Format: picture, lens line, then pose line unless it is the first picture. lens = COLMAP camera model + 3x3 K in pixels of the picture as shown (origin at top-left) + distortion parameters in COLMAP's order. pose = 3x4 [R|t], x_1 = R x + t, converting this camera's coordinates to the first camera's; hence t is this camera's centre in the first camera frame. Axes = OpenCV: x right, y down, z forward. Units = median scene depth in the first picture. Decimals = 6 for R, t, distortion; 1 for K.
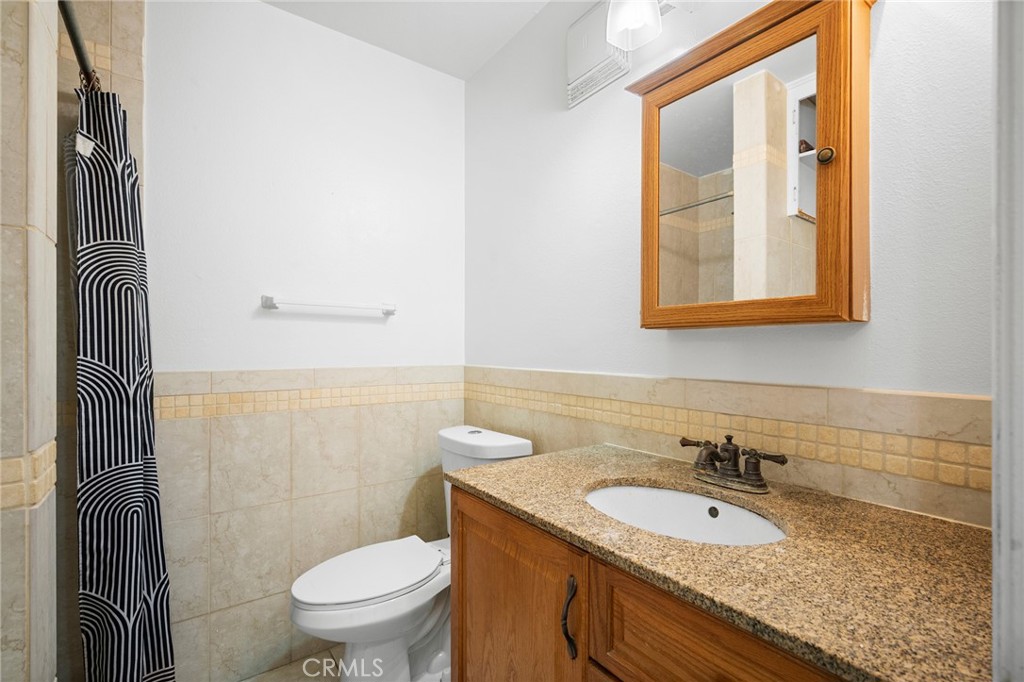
lens RADIAL K [[469.7, 0, 512.9], [0, 469.7, 347.1], [0, 0, 1]] dist [-0.000421, 0.002174]
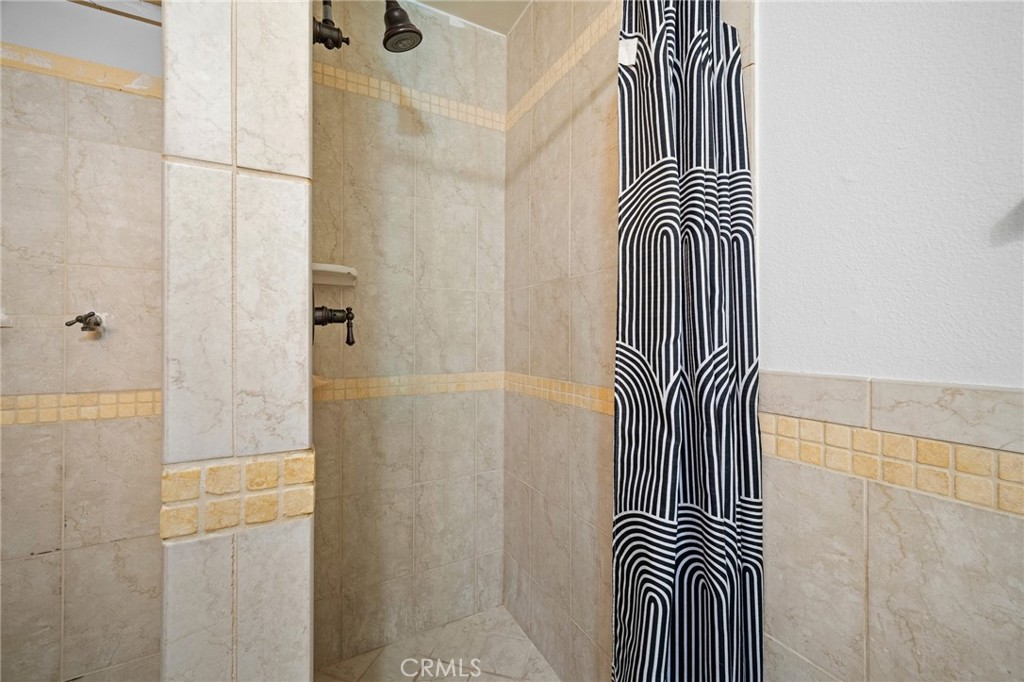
lens RADIAL K [[411.0, 0, 515.1], [0, 411.0, 336.2], [0, 0, 1]] dist [-0.006993, 0.000356]
pose [[-0.158235, -0.003552, -0.987395, -0.215889], [0.002154, 0.999990, -0.003943, 0.011958], [0.987399, -0.002751, -0.158226, 0.775194]]
